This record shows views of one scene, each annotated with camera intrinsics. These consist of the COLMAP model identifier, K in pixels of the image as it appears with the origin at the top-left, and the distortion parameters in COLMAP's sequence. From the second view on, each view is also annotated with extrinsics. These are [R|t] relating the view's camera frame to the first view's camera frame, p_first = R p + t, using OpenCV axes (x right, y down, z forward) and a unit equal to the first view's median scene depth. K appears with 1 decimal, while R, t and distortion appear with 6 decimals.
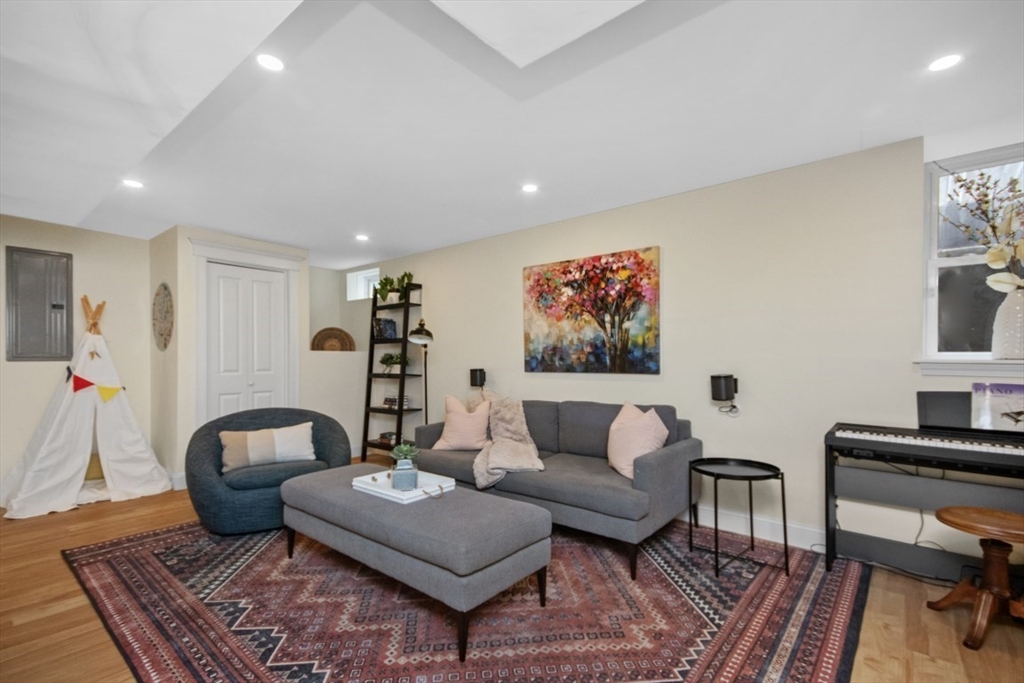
lens RADIAL K [[475.6, 0, 516.4], [0, 475.6, 357.8], [0, 0, 1]] dist [0.013679, 0.001776]
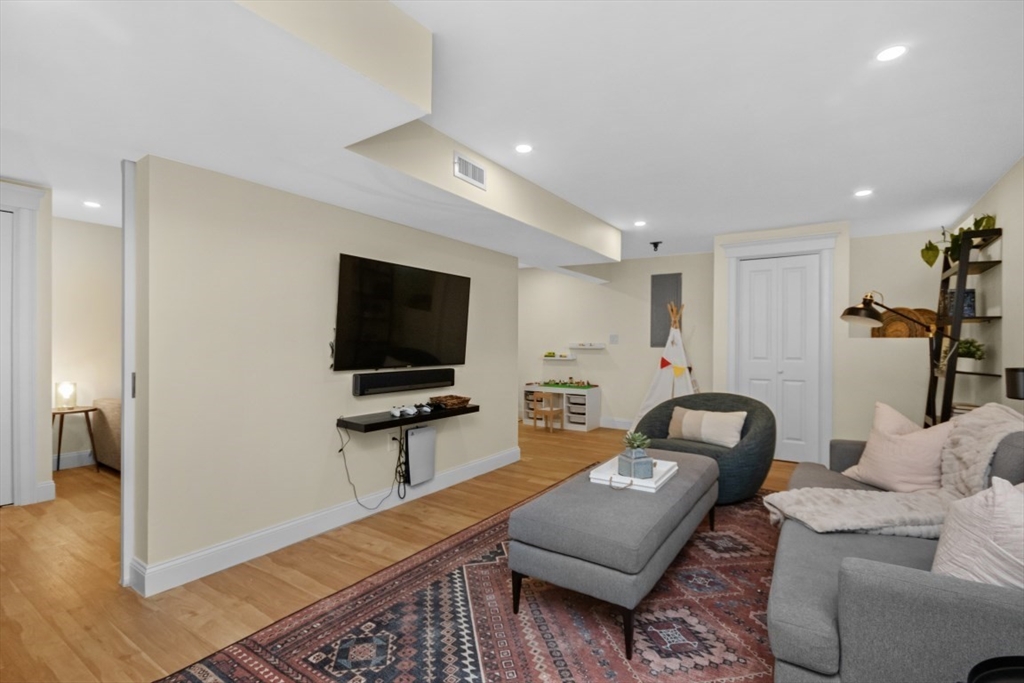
lens RADIAL K [[475.6, 0, 511.2], [0, 475.6, 341.3], [0, 0, 1]] dist [0.013679, 0.001776]
pose [[0.081094, -0.001045, -0.996706, 0.480102], [-0.003878, 0.999992, -0.001364, -0.007160], [0.996699, 0.003976, 0.081090, 0.417286]]
